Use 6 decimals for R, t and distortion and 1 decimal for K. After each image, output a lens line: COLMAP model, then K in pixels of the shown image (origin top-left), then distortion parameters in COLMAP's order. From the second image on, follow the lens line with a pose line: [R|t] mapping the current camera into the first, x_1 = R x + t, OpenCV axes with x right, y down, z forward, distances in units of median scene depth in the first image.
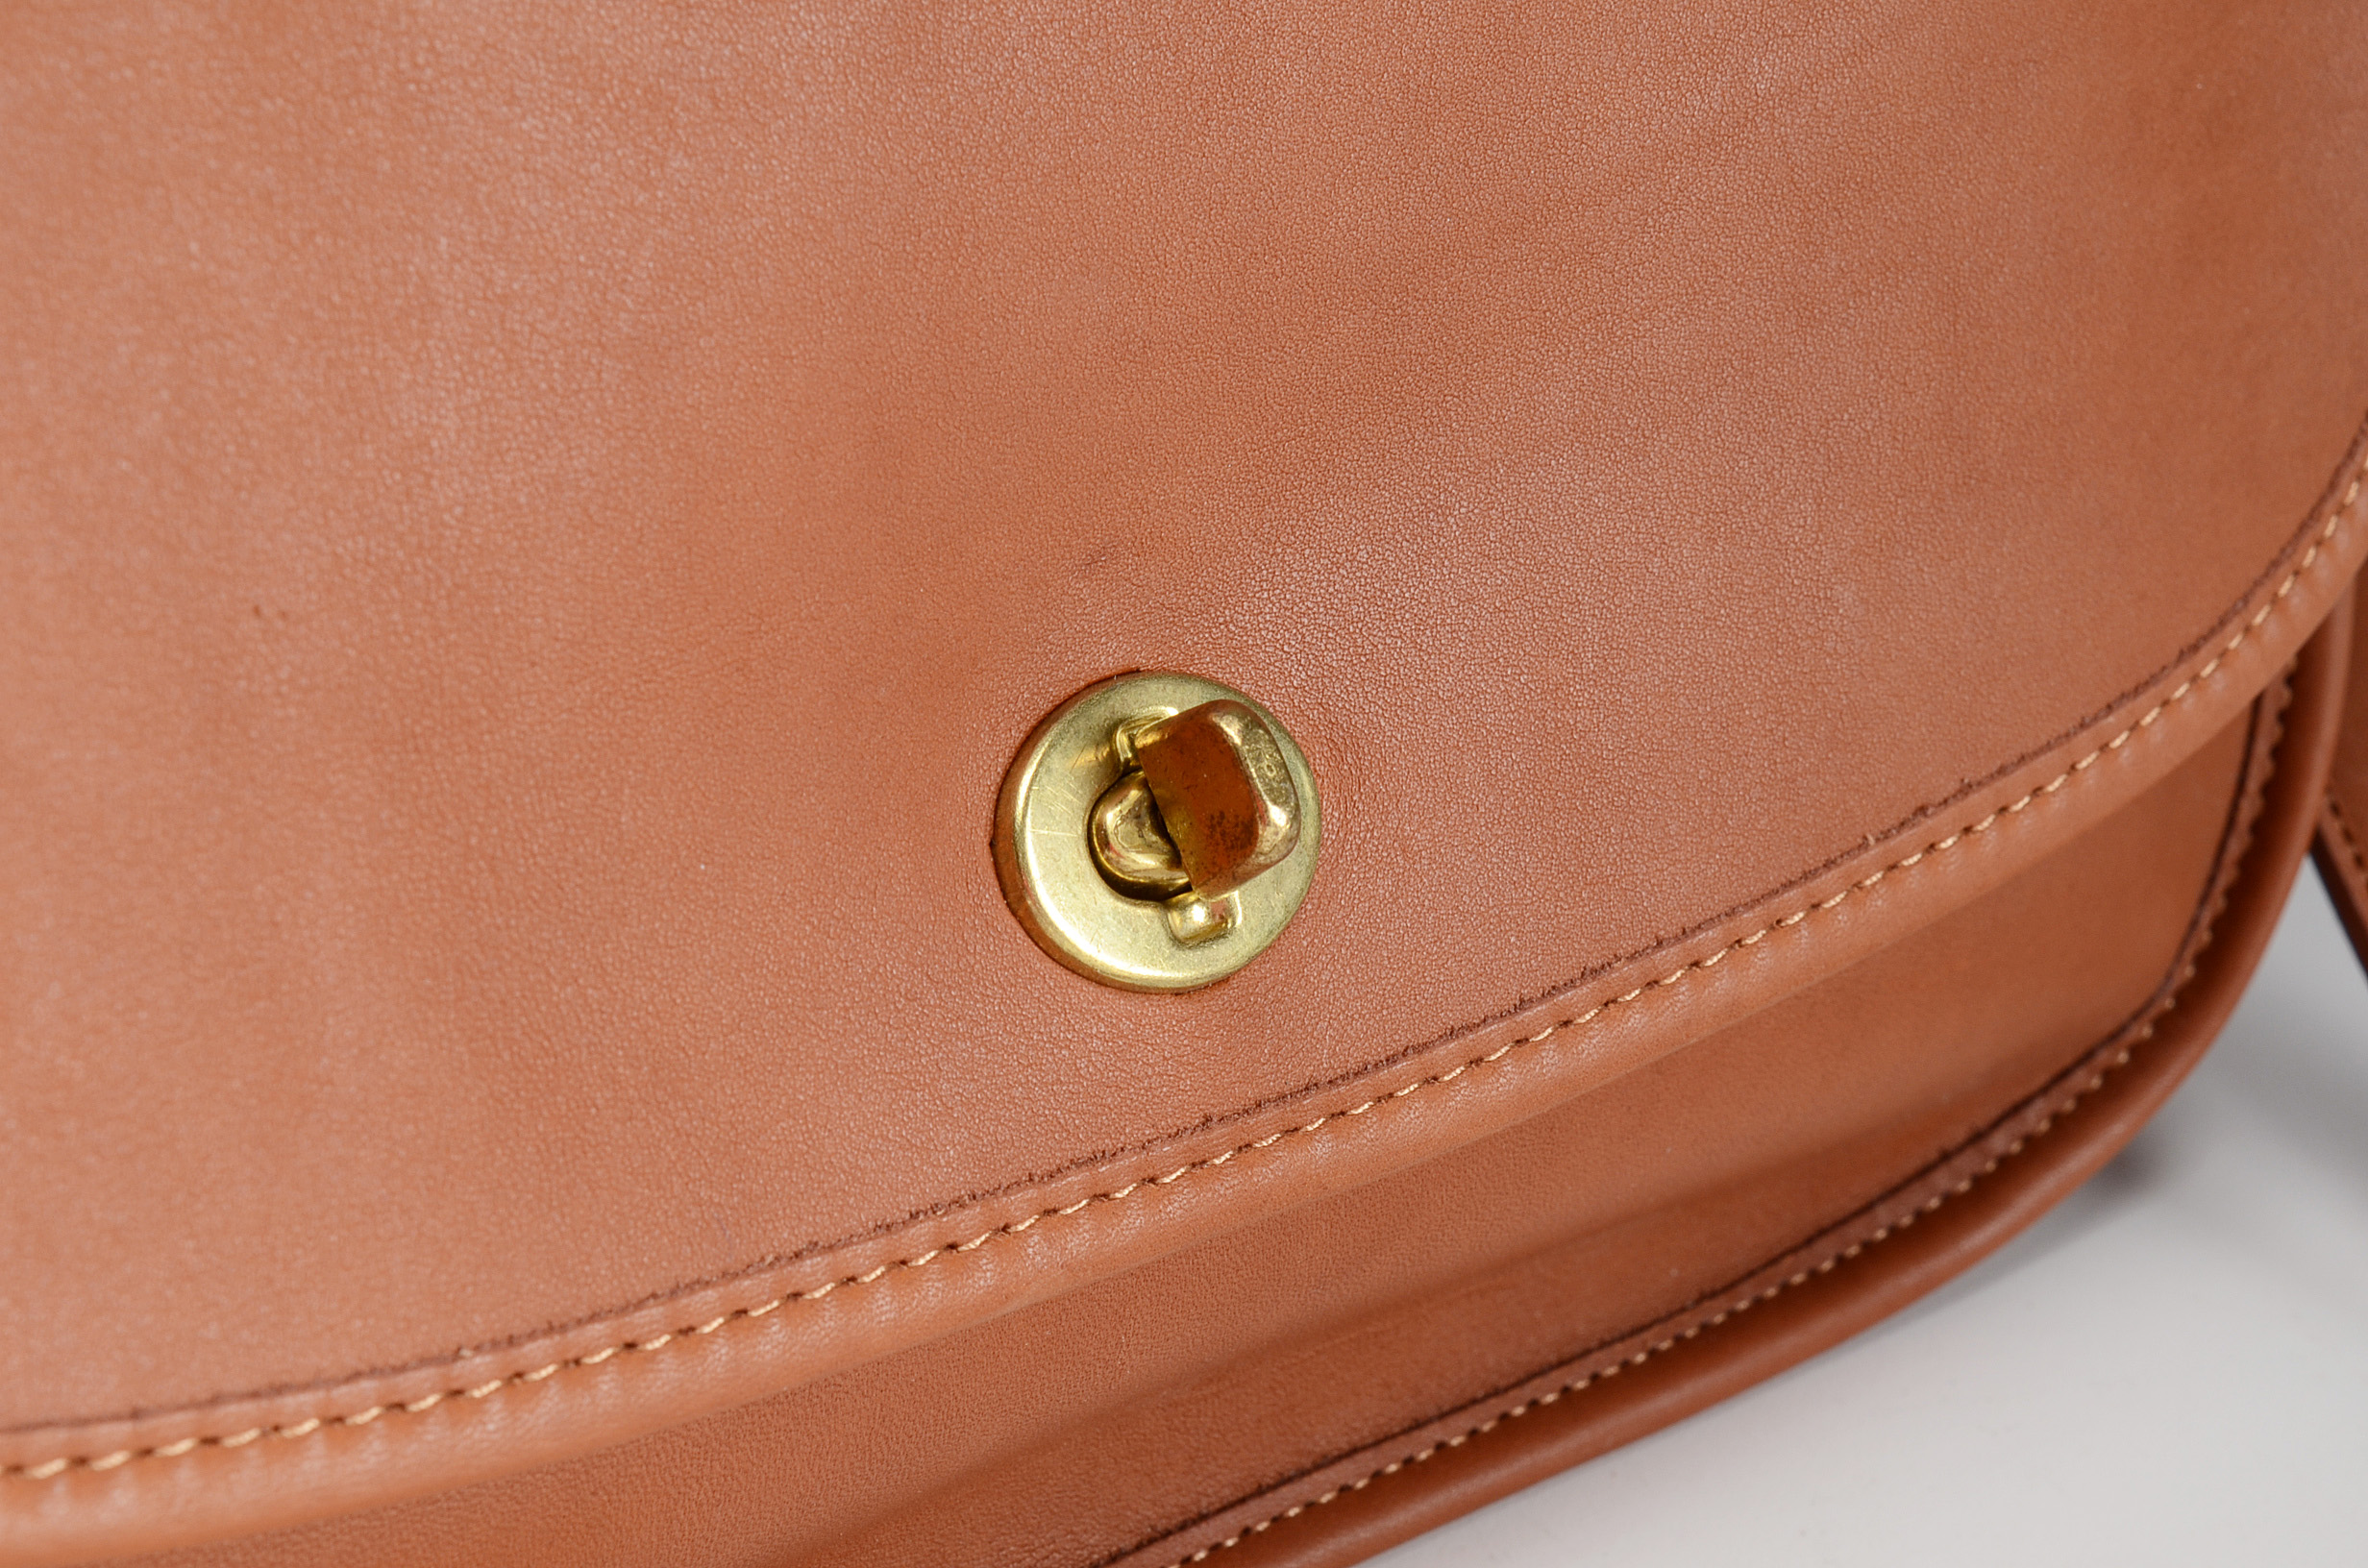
lens RADIAL K [[5469.7, 0, 1183.5], [0, 5469.7, 785.5], [0, 0, 1]] dist [0.072984, 0.000000]
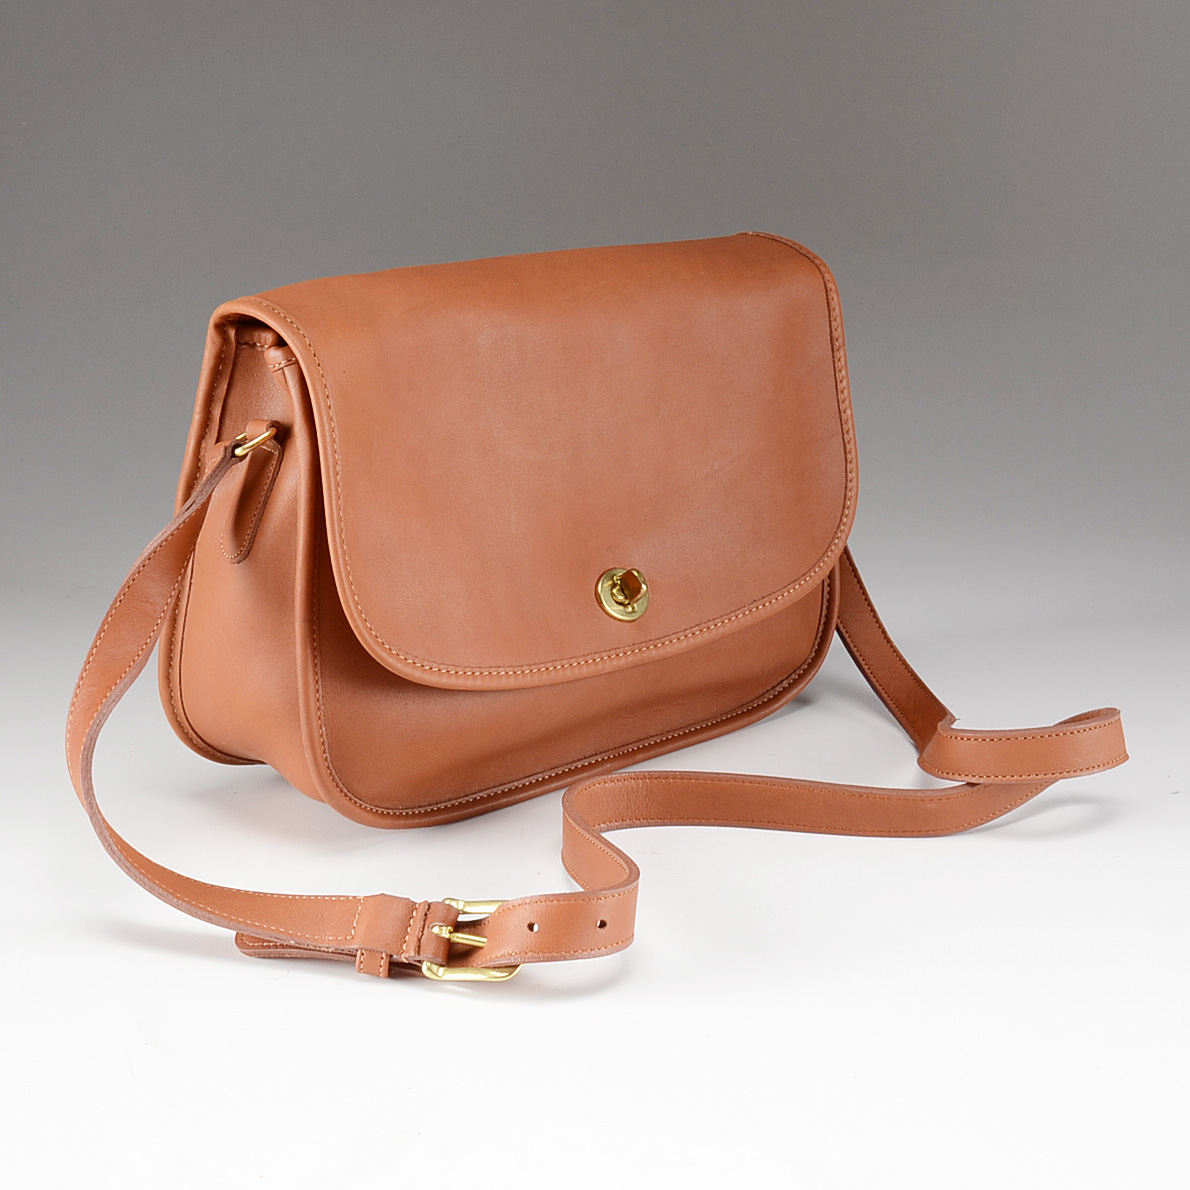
lens RADIAL K [[2224.4, 0, 597.3], [0, 2224.4, 592.3], [0, 0, 1]] dist [-0.141440, 0.000000]
pose [[0.996536, -0.058931, 0.058671, -0.167461], [0.066816, 0.987458, -0.143048, 0.338199], [-0.049505, 0.146473, 0.987975, -1.306864]]
